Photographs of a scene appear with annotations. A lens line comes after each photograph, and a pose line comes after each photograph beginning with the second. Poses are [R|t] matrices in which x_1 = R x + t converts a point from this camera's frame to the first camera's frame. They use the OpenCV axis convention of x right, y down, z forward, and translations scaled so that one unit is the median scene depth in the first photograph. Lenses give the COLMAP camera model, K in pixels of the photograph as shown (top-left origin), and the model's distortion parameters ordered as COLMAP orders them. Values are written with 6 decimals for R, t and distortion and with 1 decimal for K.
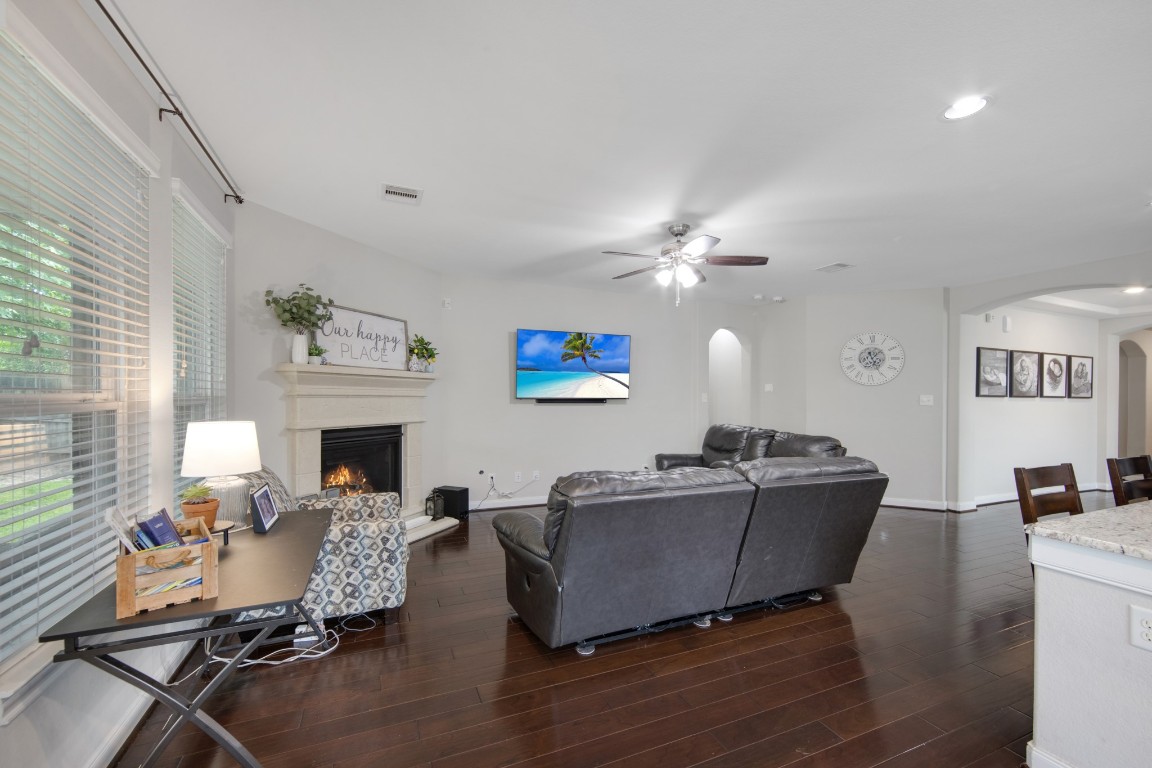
lens RADIAL K [[461.2, 0, 561.9], [0, 461.2, 393.3], [0, 0, 1]] dist [-0.004329, 0.002336]
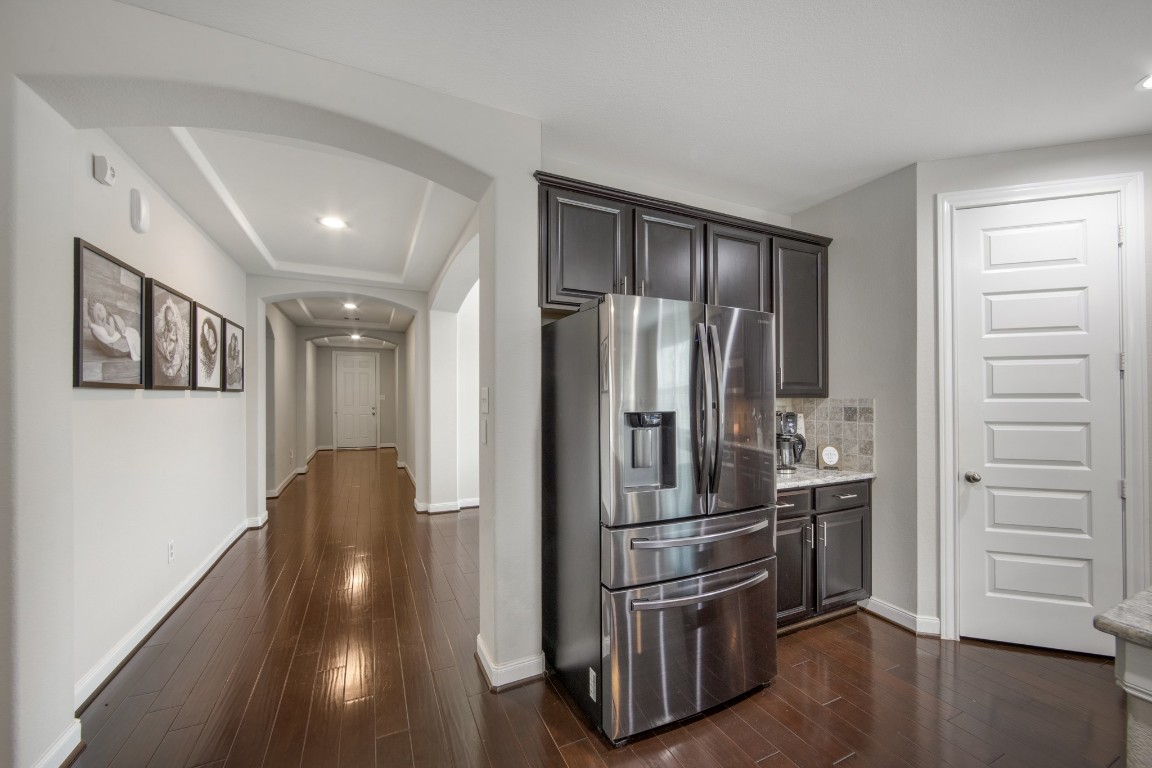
lens RADIAL K [[461.2, 0, 610.0], [0, 461.2, 399.6], [0, 0, 1]] dist [-0.004329, 0.002336]
pose [[-0.101243, -0.016345, 0.994727, 0.525231], [-0.010703, 0.999825, 0.015339, 0.007350], [-0.994804, -0.009094, -0.101401, 0.638618]]
